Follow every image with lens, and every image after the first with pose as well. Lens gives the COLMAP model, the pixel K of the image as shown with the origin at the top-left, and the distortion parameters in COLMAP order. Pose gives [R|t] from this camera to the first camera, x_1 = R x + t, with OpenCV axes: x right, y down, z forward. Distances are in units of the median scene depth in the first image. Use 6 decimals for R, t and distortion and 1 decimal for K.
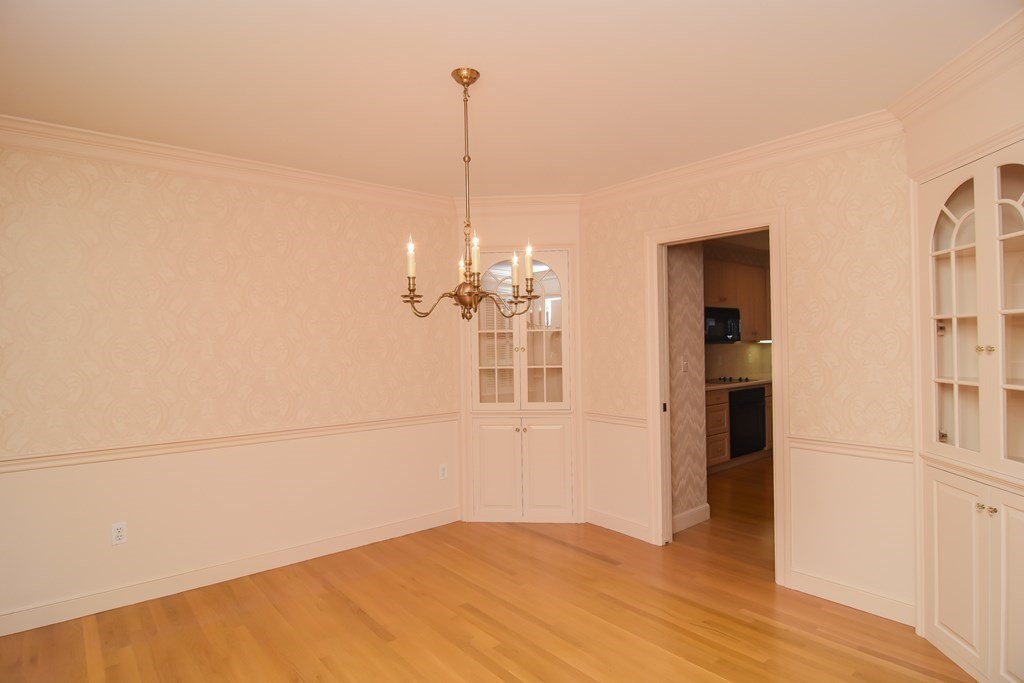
lens RADIAL K [[553.2, 0, 515.9], [0, 553.2, 341.5], [0, 0, 1]] dist [-0.003736, -0.000866]
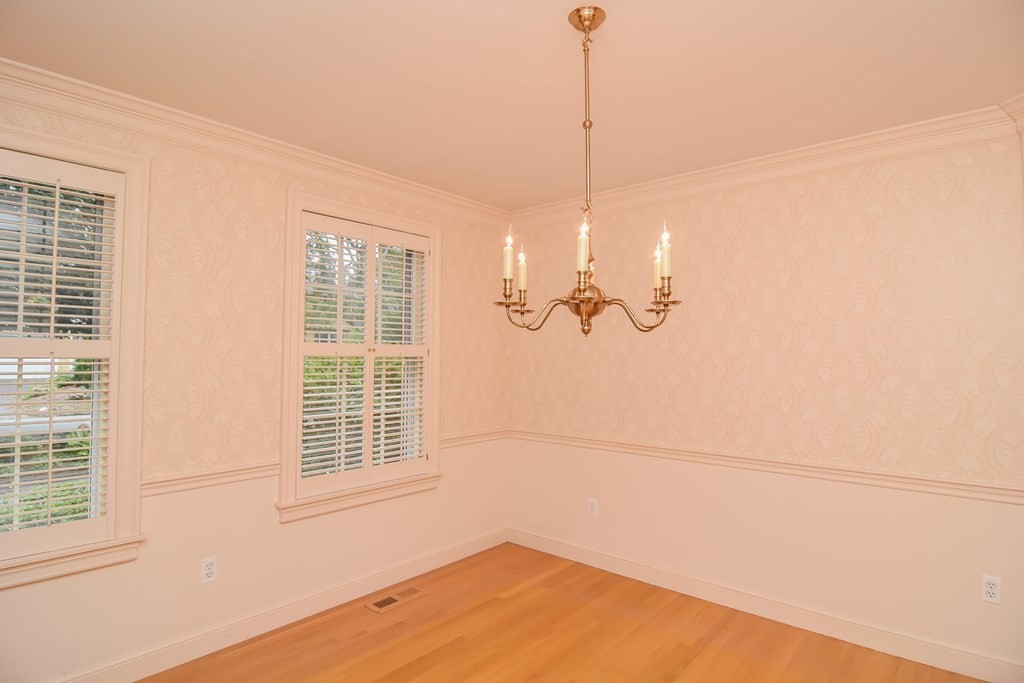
lens RADIAL K [[553.2, 0, 515.9], [0, 553.2, 340.9], [0, 0, 1]] dist [-0.003736, -0.000866]
pose [[0.160210, -0.018014, -0.986919, 0.544451], [-0.006509, 0.999792, -0.019305, -0.009329], [0.987062, 0.009517, 0.160059, 0.654683]]
